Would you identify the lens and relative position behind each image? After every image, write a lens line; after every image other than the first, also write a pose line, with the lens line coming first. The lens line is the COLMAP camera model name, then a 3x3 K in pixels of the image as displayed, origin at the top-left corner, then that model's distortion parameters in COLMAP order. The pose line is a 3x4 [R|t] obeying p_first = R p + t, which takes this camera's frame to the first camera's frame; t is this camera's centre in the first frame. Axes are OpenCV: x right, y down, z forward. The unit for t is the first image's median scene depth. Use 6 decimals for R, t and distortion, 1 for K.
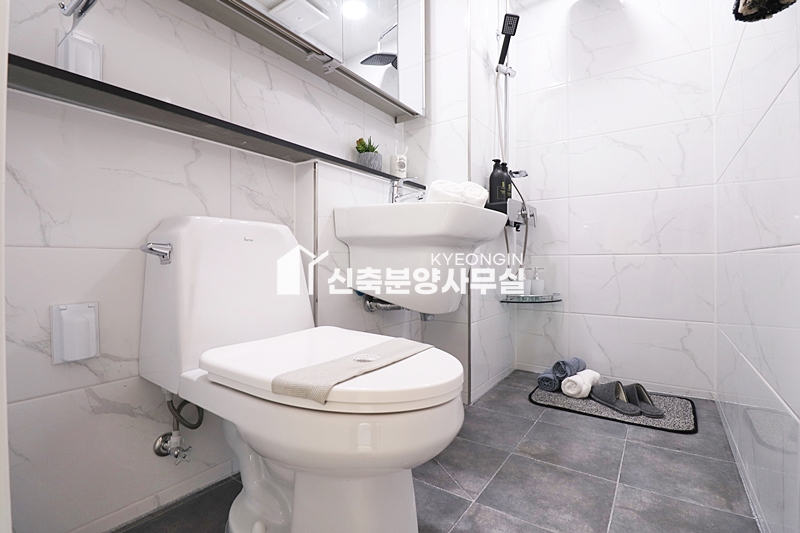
lens RADIAL K [[369.2, 0, 396.5], [0, 369.2, 269.8], [0, 0, 1]] dist [-0.008067, -0.009879]
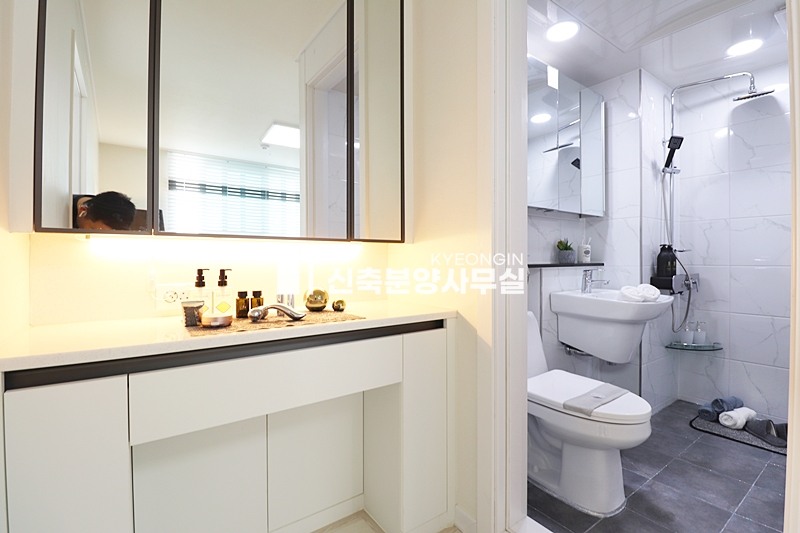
lens RADIAL K [[369.2, 0, 392.4], [0, 369.2, 263.7], [0, 0, 1]] dist [-0.008067, -0.009879]
pose [[0.940553, 0.005058, -0.339609, -0.217768], [-0.006444, 0.999975, -0.002953, -0.230656], [0.339586, 0.004966, 0.940562, -0.635223]]
